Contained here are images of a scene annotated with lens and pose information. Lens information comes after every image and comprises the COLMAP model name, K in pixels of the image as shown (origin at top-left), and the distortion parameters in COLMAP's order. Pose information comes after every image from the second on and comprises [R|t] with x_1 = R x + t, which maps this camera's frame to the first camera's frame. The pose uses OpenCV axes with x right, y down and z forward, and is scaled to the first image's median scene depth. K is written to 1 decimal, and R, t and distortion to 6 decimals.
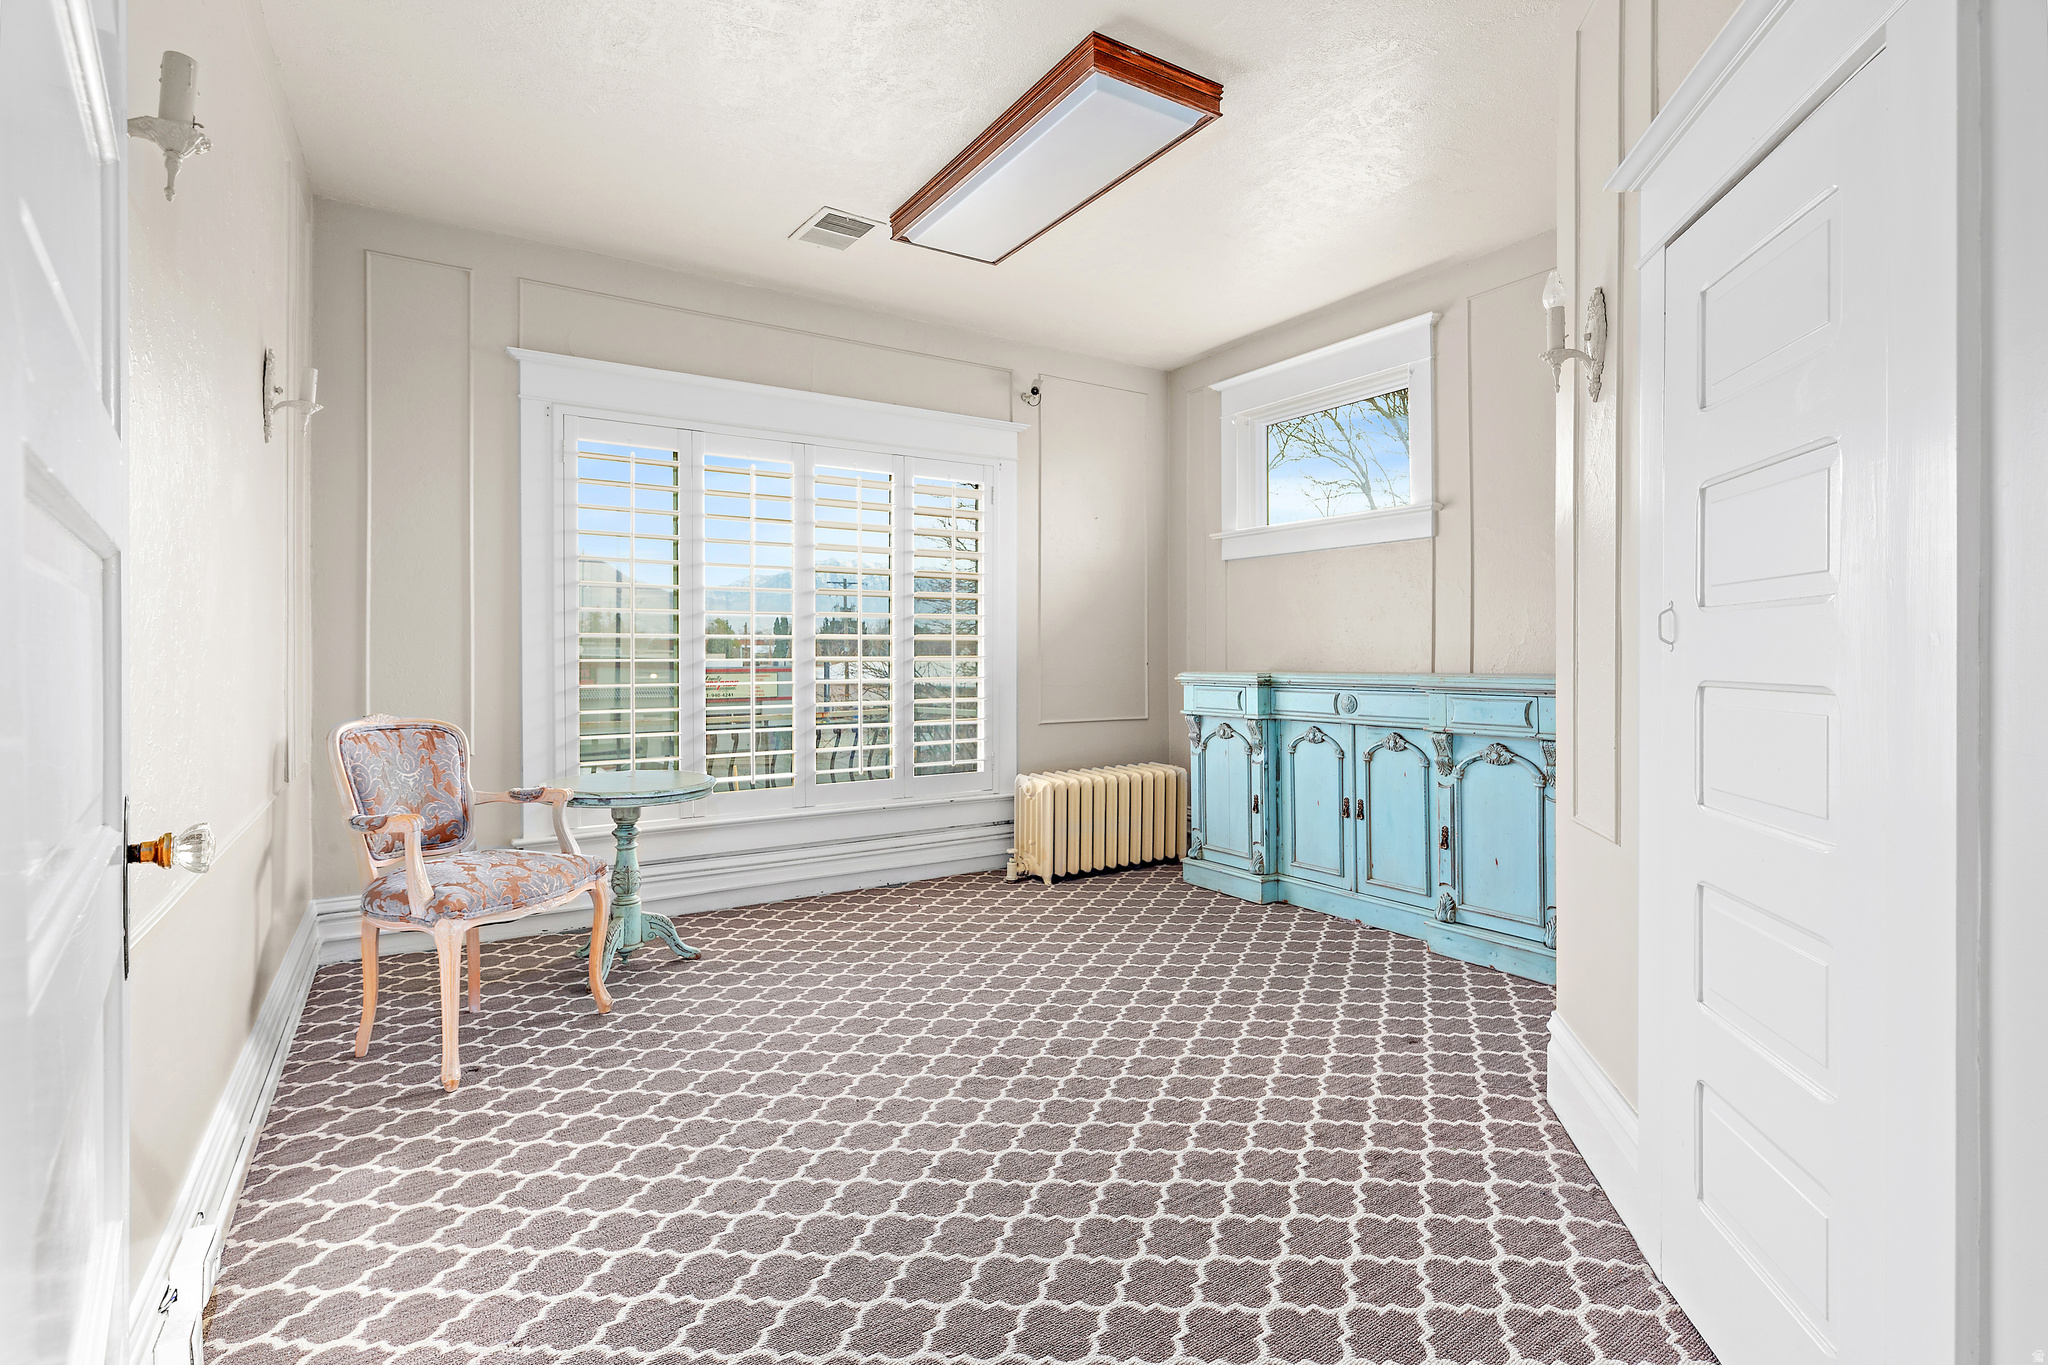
lens RADIAL K [[983.6, 0, 1028.3], [0, 983.6, 669.2], [0, 0, 1]] dist [0.000640, 0.000145]
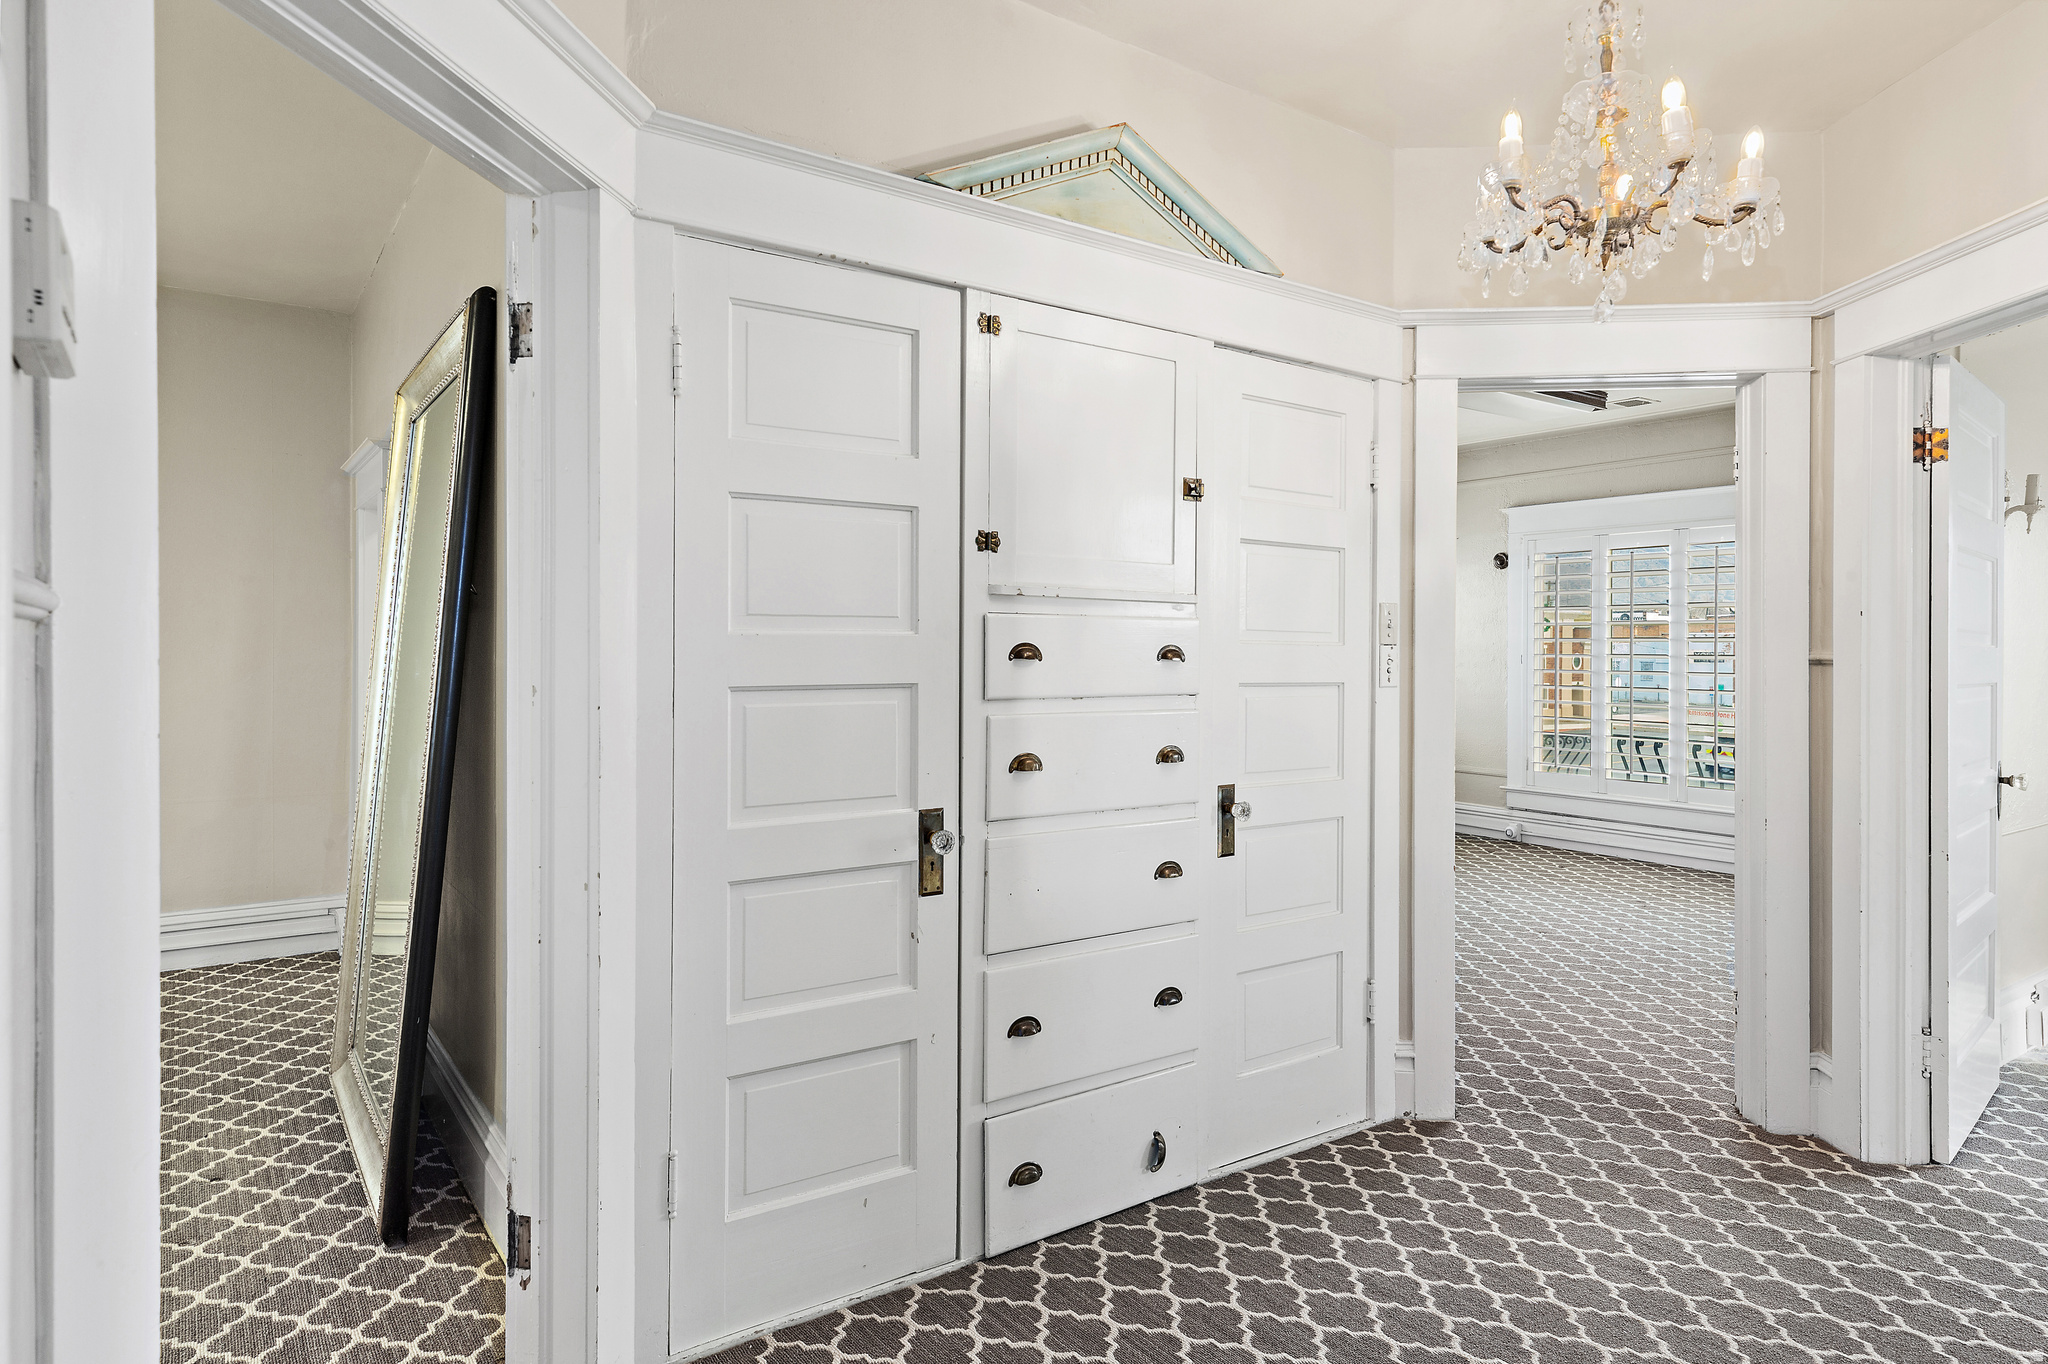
lens RADIAL K [[1189.8, 0, 1026.8], [0, 1189.8, 673.9], [0, 0, 1]] dist [-0.006584, -0.001689]
pose [[0.053408, 0.001554, -0.998572, 2.566119], [-0.004938, 0.999987, 0.001292, -0.132100], [0.998561, 0.004862, 0.053415, -2.194266]]
